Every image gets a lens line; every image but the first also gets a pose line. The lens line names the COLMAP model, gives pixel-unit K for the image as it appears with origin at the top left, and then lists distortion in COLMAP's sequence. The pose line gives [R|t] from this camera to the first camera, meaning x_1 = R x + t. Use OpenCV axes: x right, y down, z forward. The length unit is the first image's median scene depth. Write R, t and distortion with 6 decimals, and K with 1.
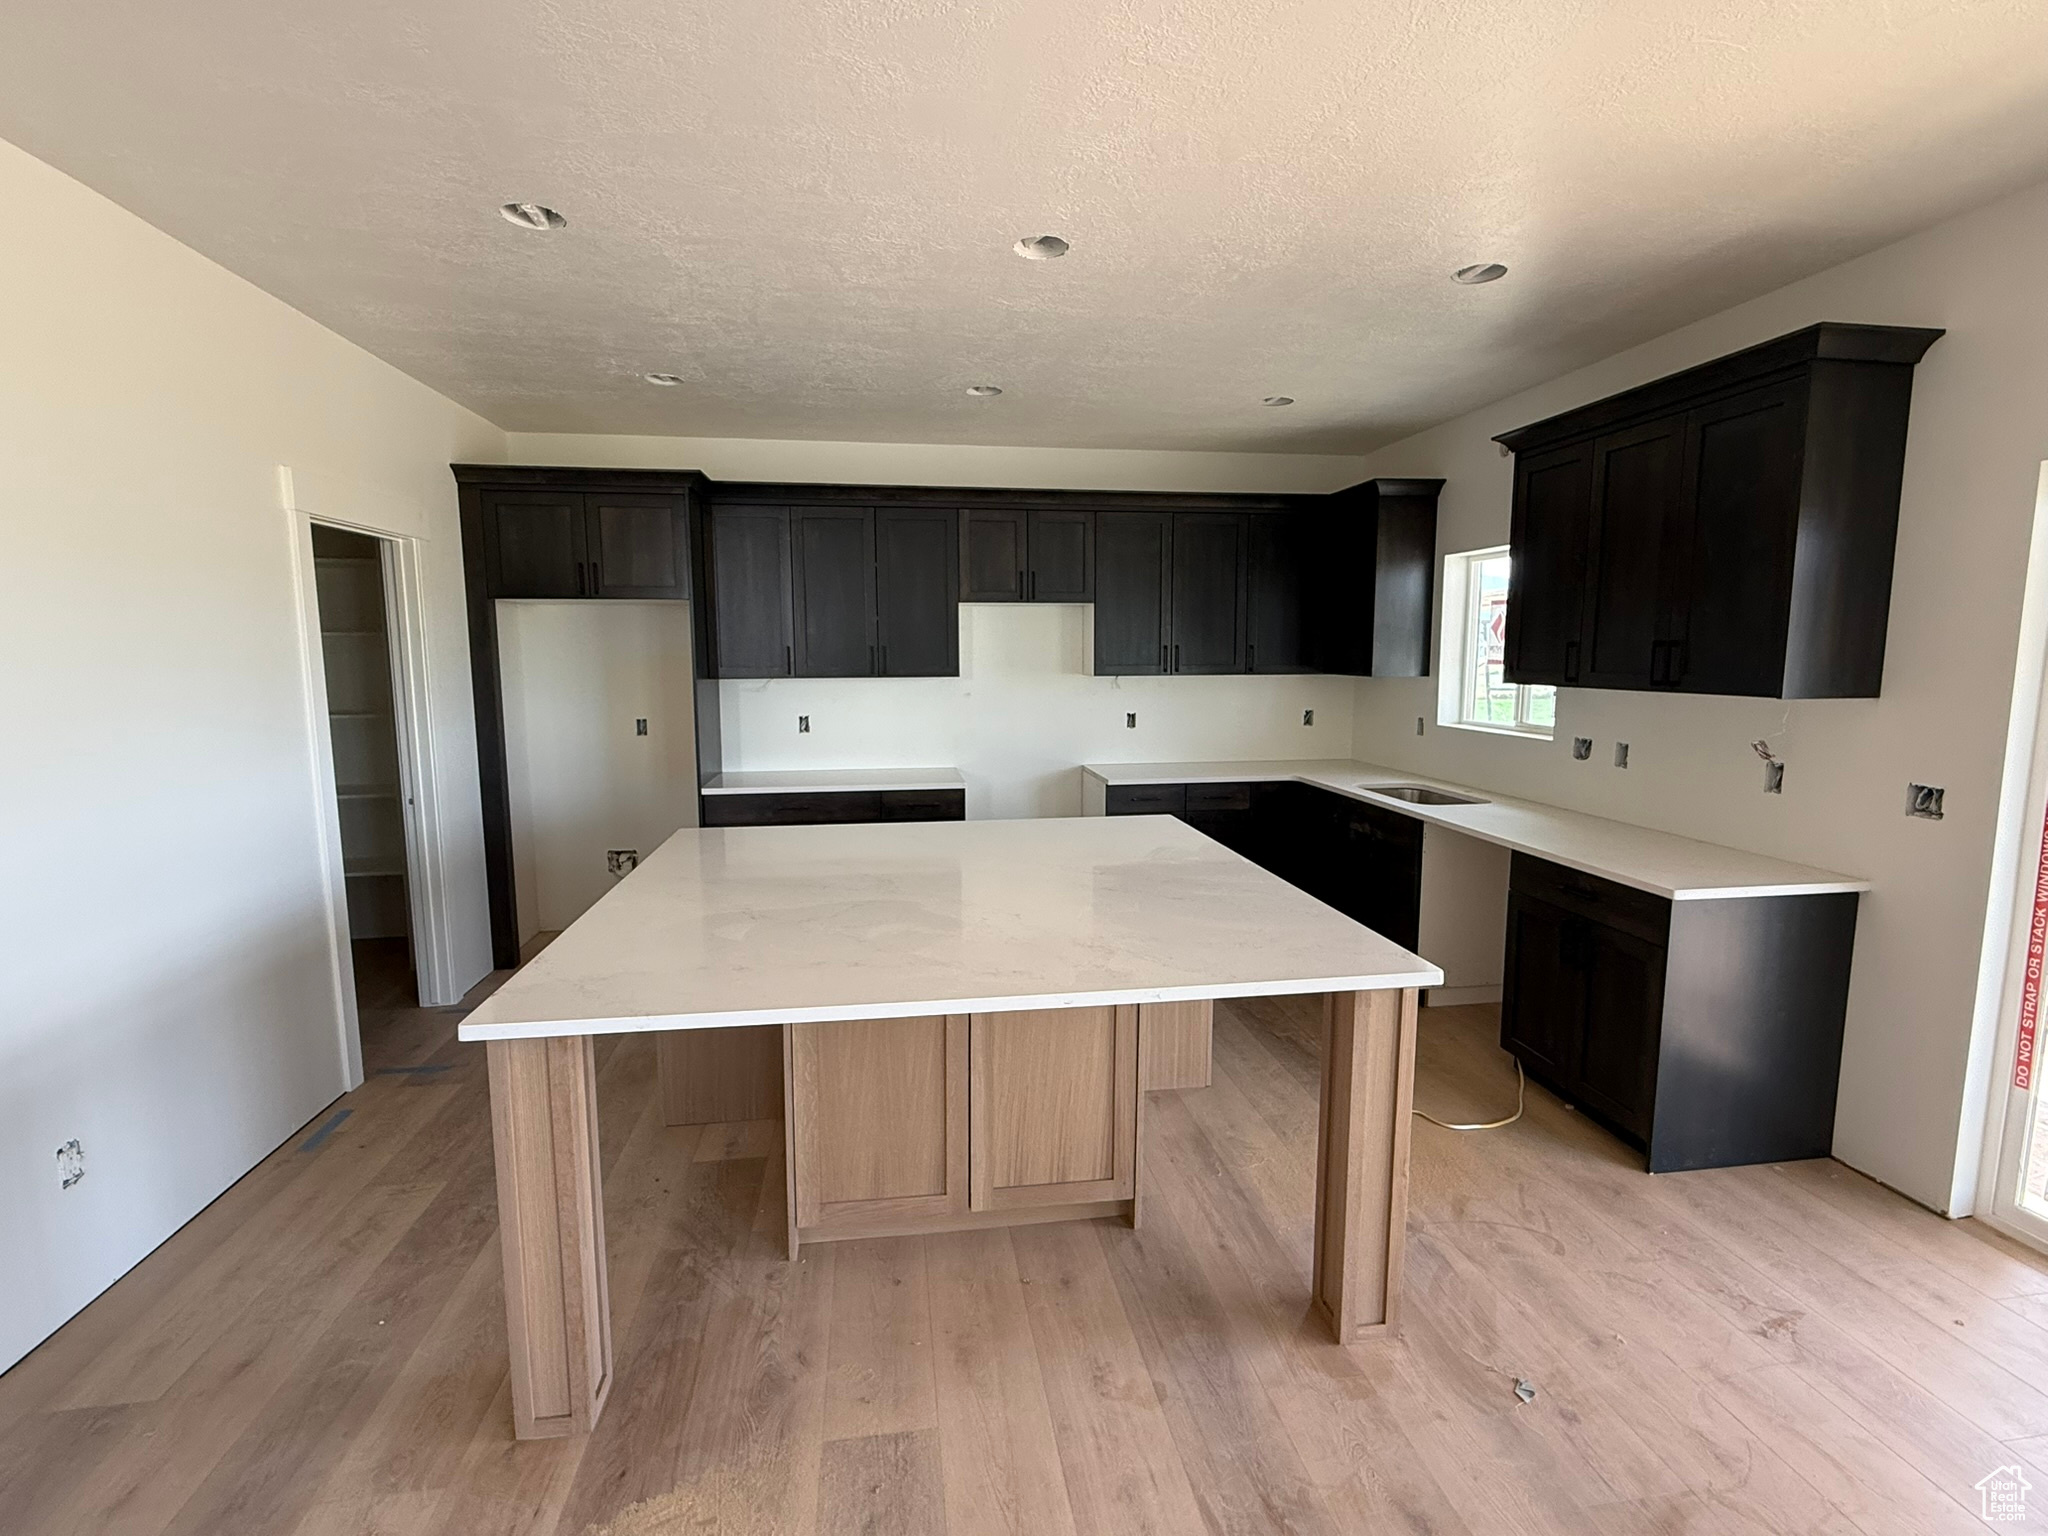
lens RADIAL K [[949.7, 0, 1025.1], [0, 949.7, 774.2], [0, 0, 1]] dist [0.003547, -0.000993]
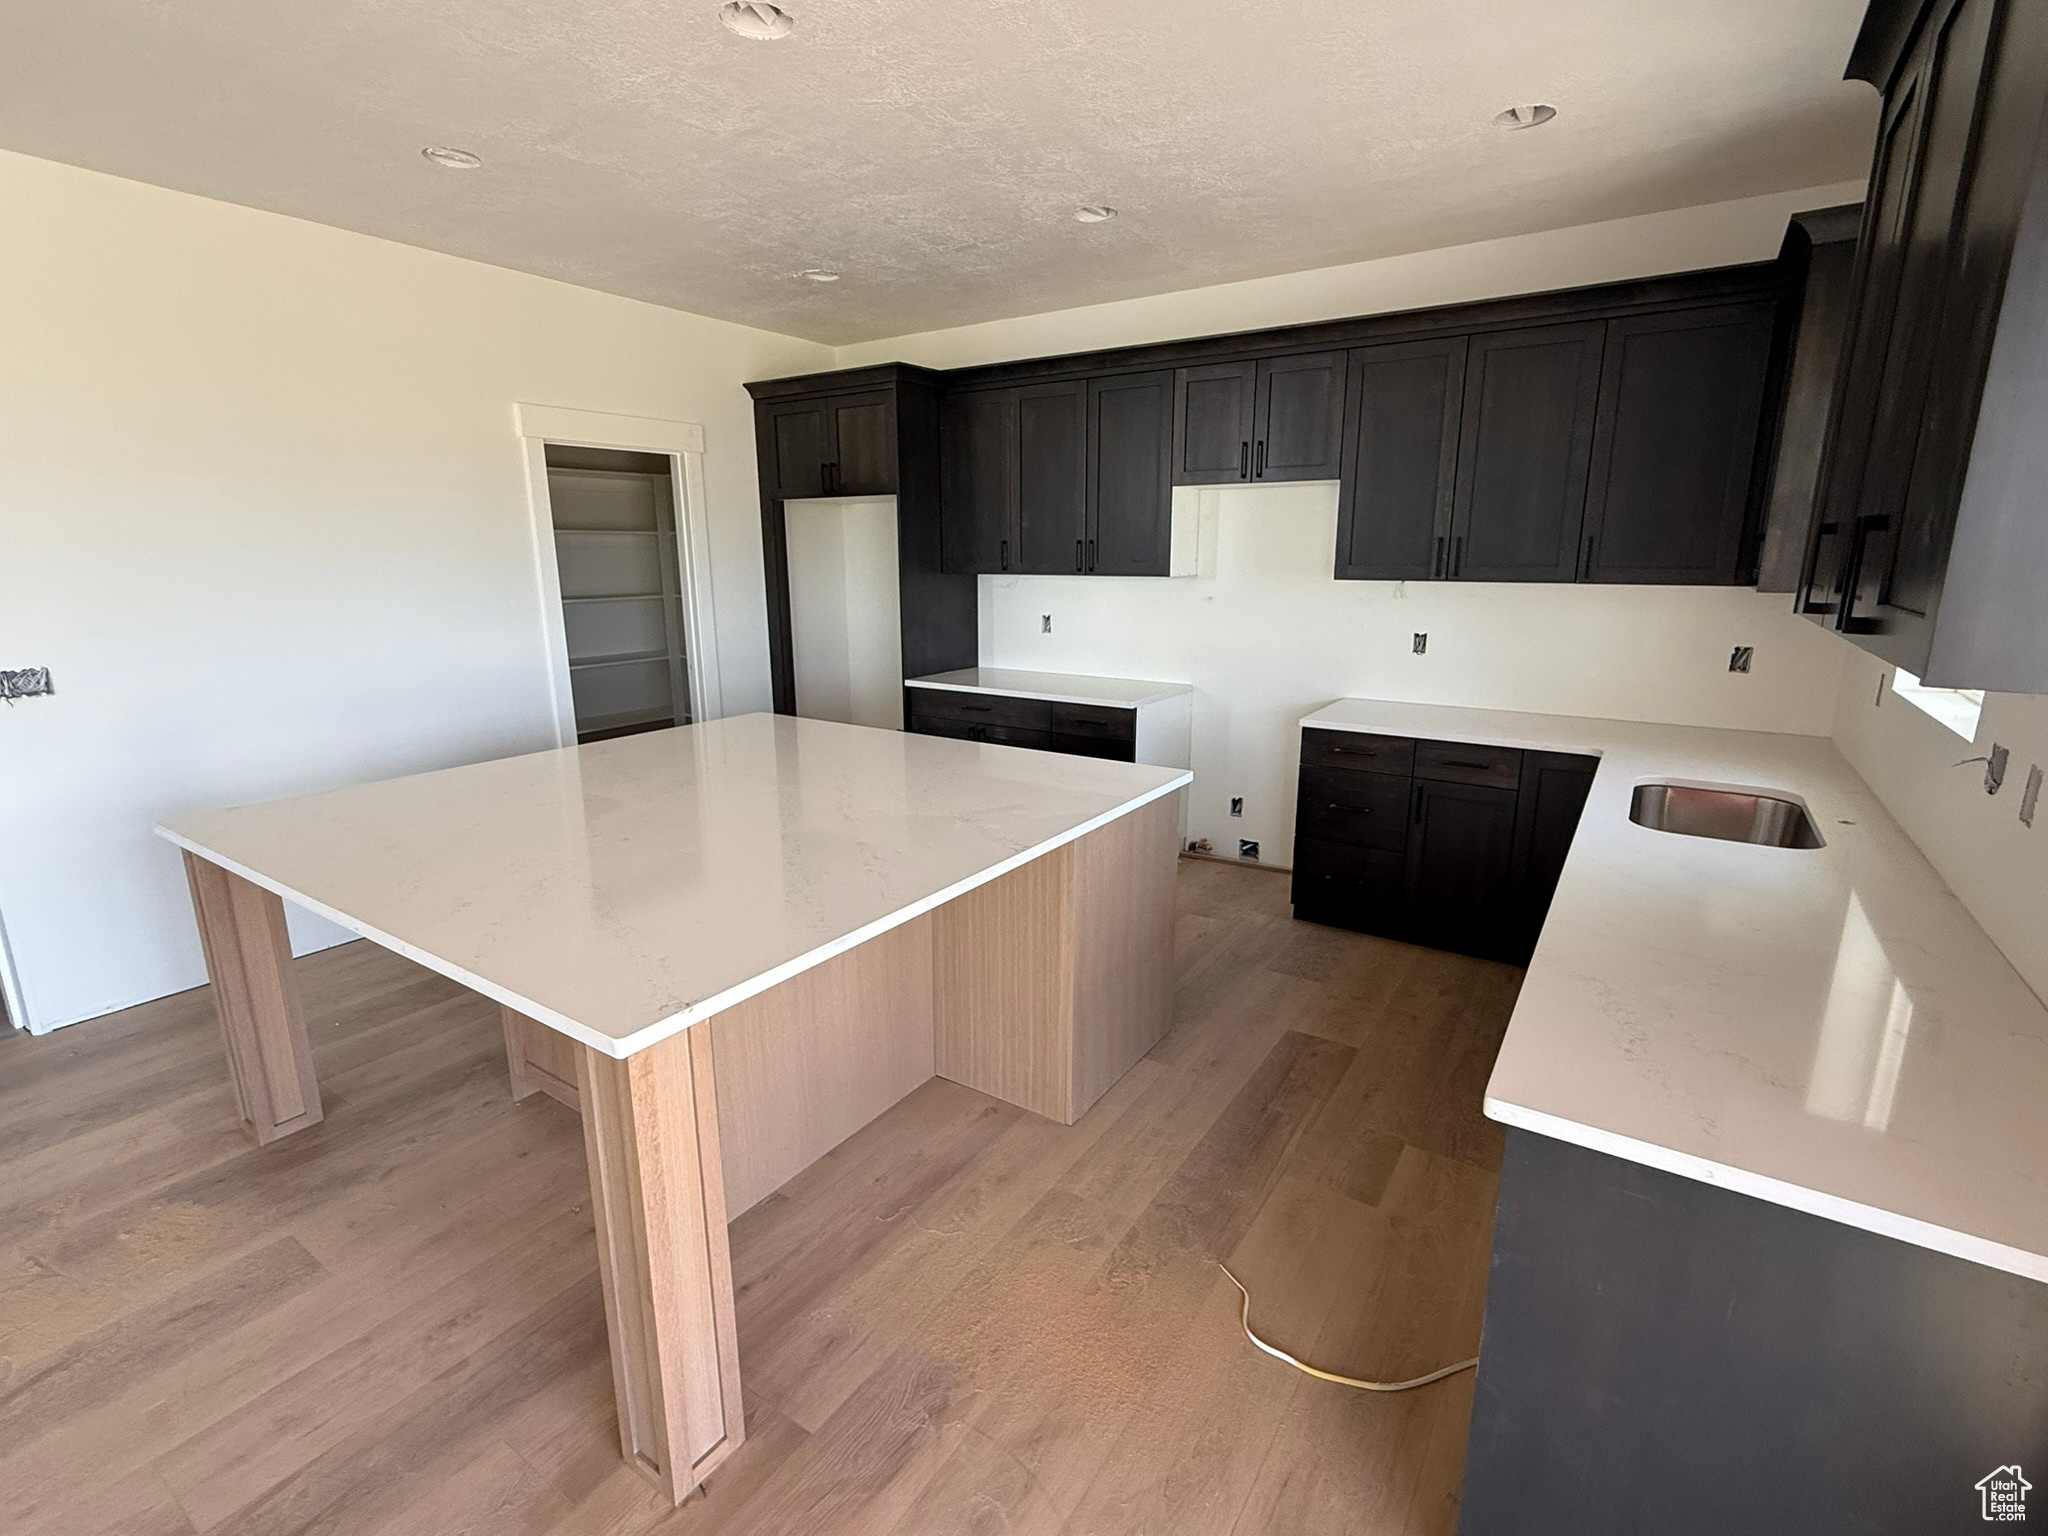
lens RADIAL K [[949.7, 0, 1024.3], [0, 949.7, 769.9], [0, 0, 1]] dist [0.003547, -0.000993]
pose [[0.738137, 0.155274, -0.656540, 0.473413], [-0.088843, 0.987051, 0.133556, -0.039209], [0.668776, -0.040254, 0.742374, 0.320175]]
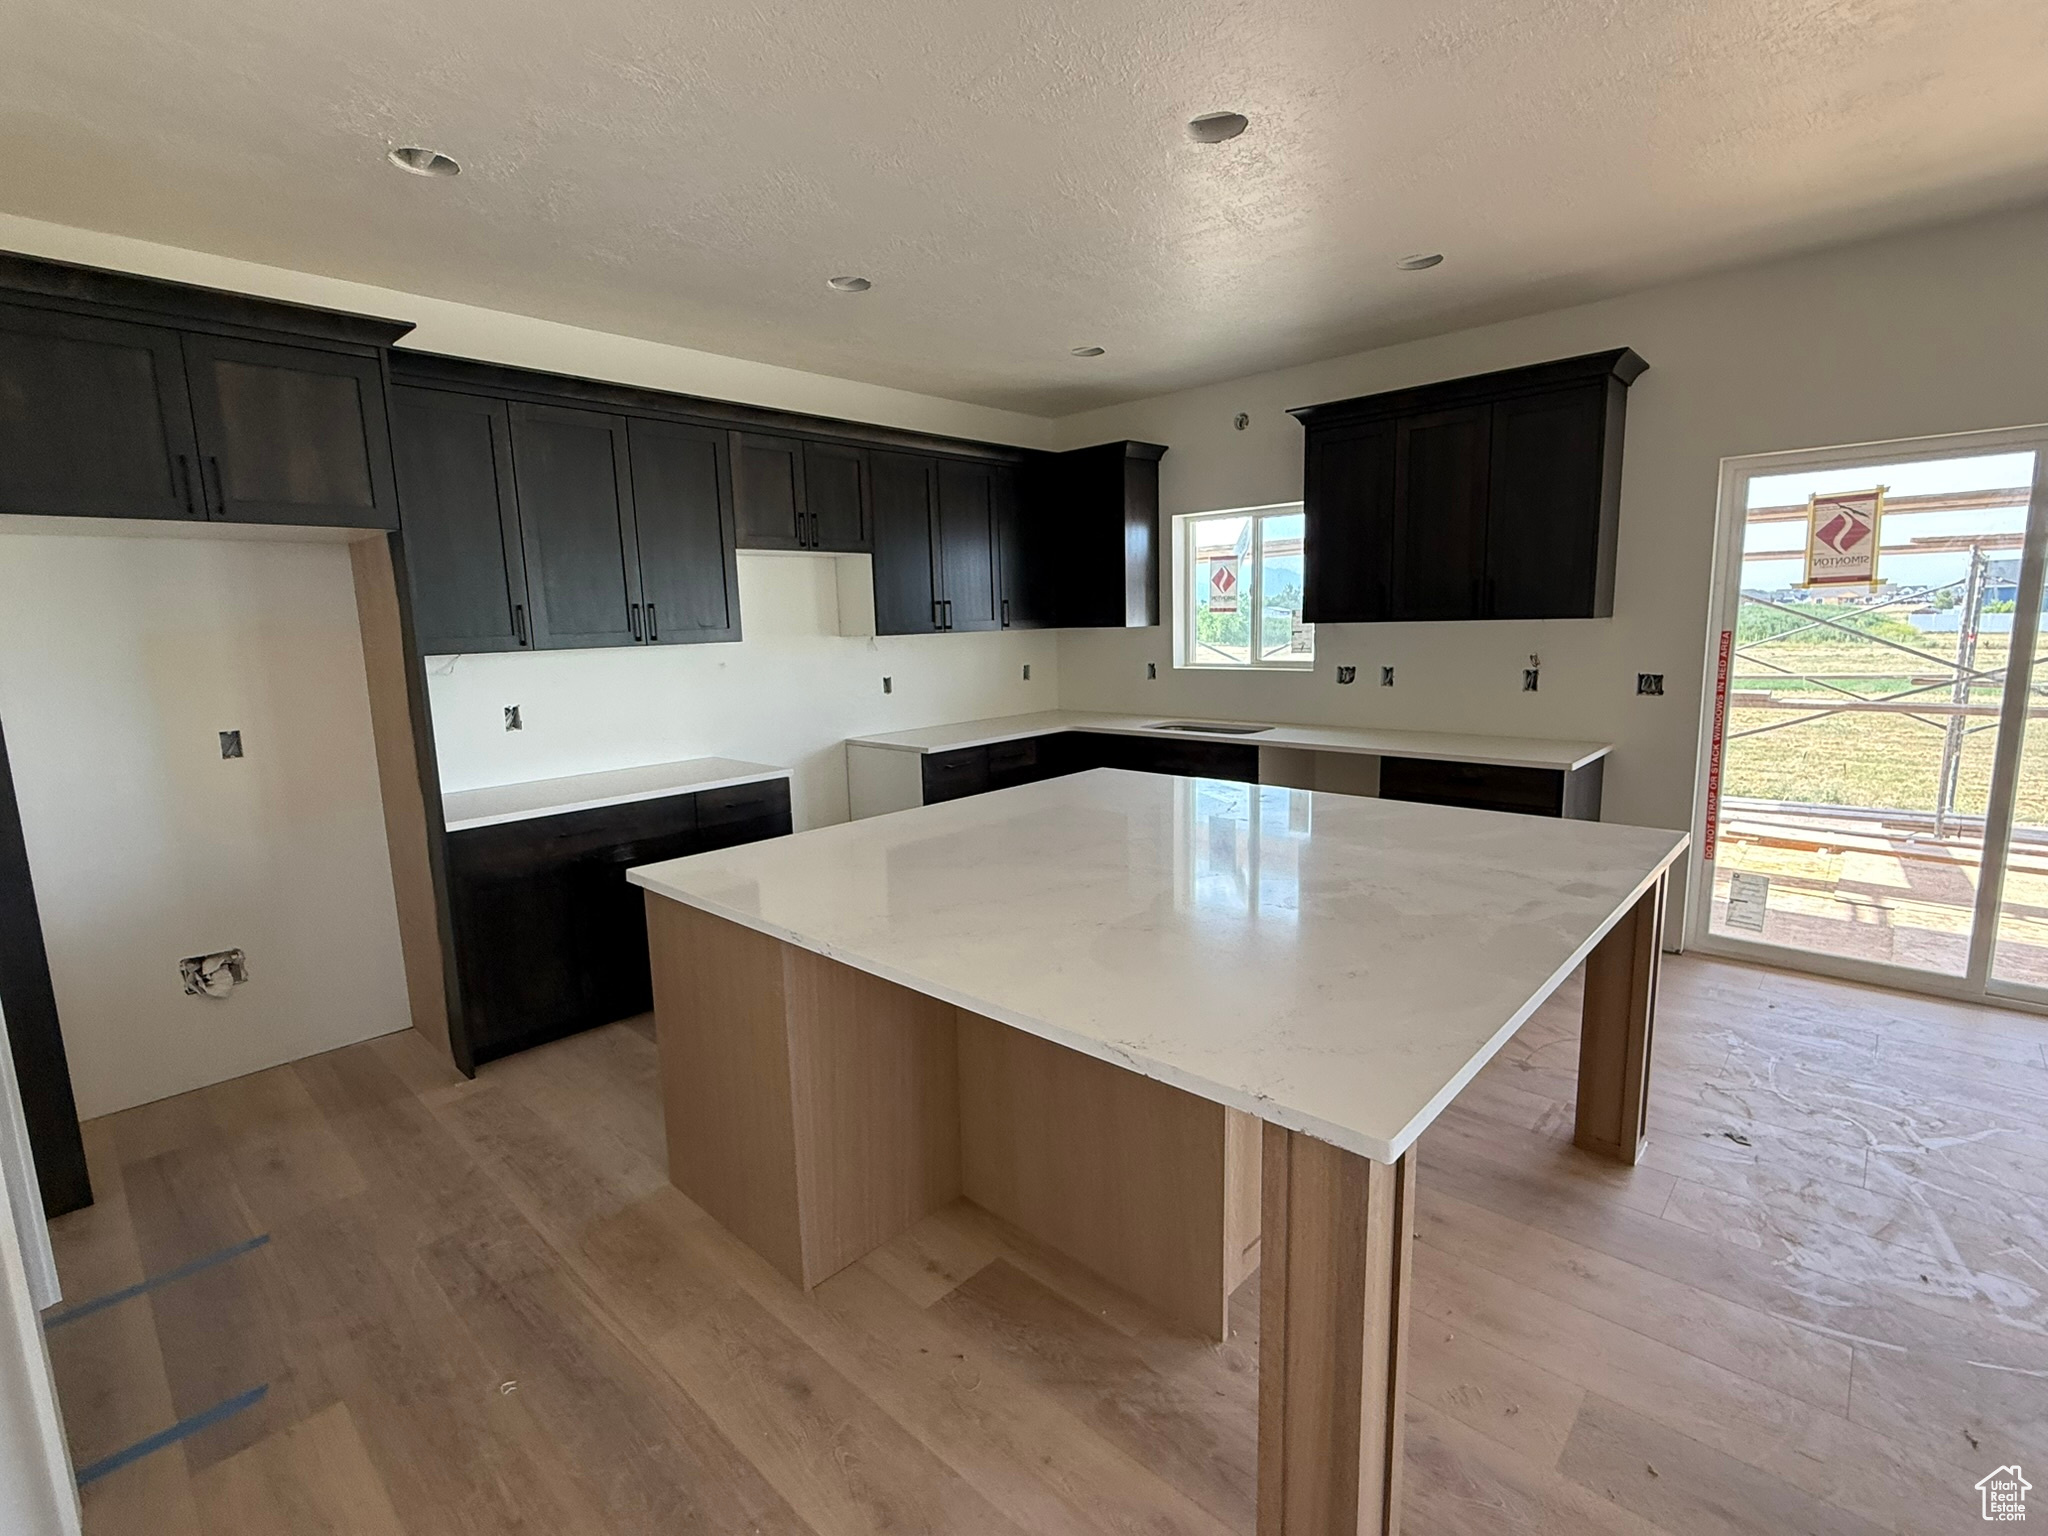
lens RADIAL K [[949.7, 0, 1022.0], [0, 949.7, 768.1], [0, 0, 1]] dist [0.003547, -0.000993]
pose [[0.782249, -0.116831, 0.611912, -0.442301], [0.106878, 0.992862, 0.052934, -0.014626], [-0.613729, 0.023992, 0.789152, 0.250866]]
